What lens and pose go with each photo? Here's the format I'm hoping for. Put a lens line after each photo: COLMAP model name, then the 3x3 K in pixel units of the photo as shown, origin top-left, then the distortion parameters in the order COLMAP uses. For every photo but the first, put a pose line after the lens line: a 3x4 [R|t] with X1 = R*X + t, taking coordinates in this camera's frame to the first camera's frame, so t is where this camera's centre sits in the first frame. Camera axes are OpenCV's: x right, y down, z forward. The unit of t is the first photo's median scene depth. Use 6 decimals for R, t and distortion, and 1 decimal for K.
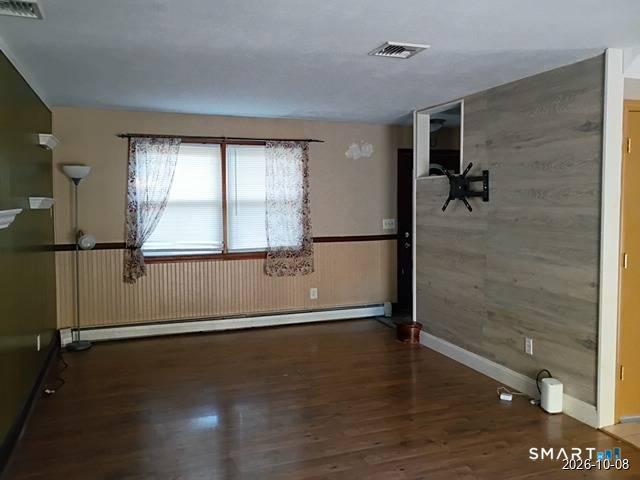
lens RADIAL K [[517.3, 0, 320.0], [0, 517.3, 240.0], [0, 0, 1]] dist [0.001386, -0.002245]
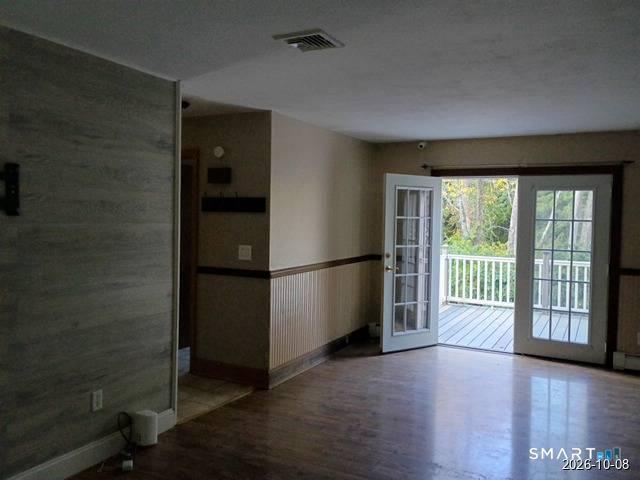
lens RADIAL K [[536.8, 0, 320.0], [0, 536.8, 240.0], [0, 0, 1]] dist [0.018376, -0.007451]
pose [[-0.668529, -0.045955, 0.742264, -0.434848], [0.034263, 0.995126, 0.092469, -0.104627], [-0.742896, 0.087250, -0.663696, 1.316452]]
